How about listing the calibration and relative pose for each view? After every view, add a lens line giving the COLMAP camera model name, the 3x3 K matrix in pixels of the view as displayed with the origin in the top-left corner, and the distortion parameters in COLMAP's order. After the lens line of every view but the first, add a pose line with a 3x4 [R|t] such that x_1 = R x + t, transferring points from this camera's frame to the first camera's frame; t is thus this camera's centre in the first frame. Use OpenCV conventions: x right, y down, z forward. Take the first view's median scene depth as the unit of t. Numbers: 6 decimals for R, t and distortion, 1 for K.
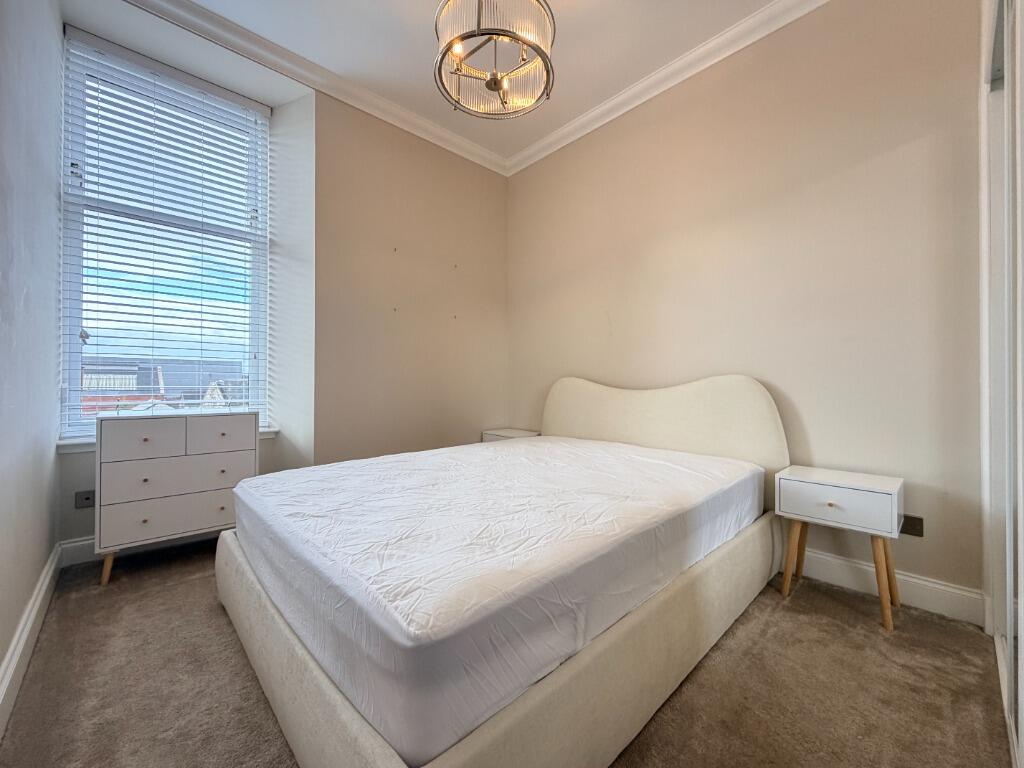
lens RADIAL K [[415.2, 0, 514.6], [0, 415.2, 387.7], [0, 0, 1]] dist [-0.000513, -0.000128]
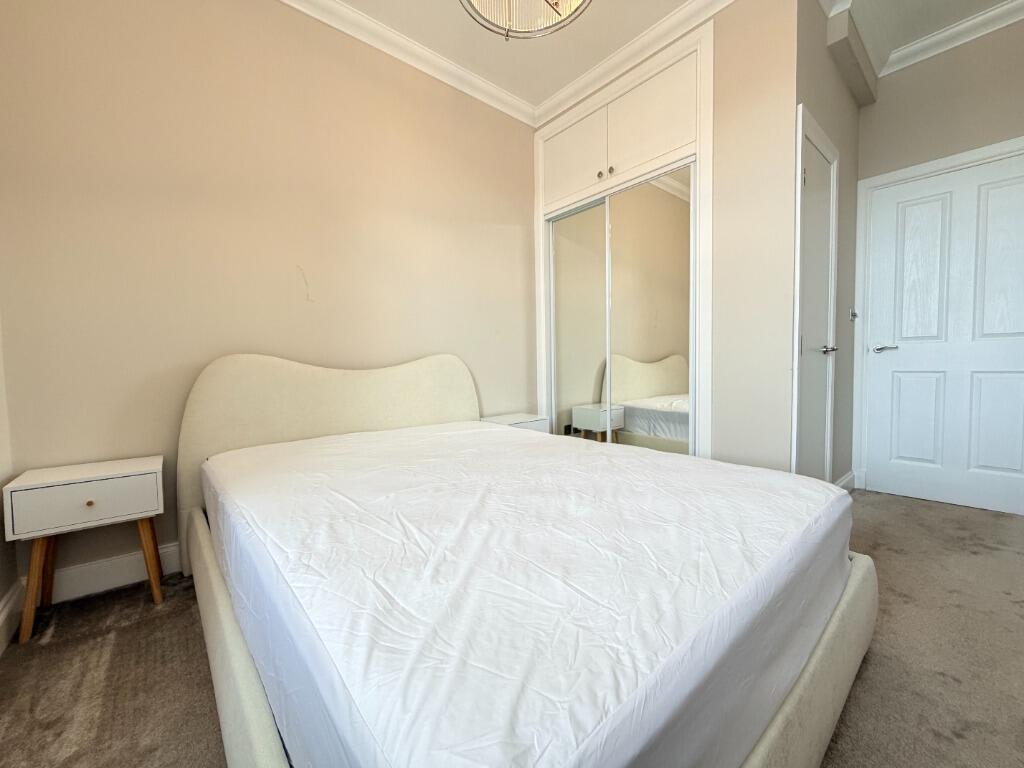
lens RADIAL K [[415.2, 0, 514.7], [0, 415.2, 377.8], [0, 0, 1]] dist [-0.000513, -0.000128]
pose [[0.051130, -0.039012, 0.997930, -0.526940], [0.015981, 0.999141, 0.038241, -0.005220], [-0.998564, 0.013993, 0.051709, 0.590170]]
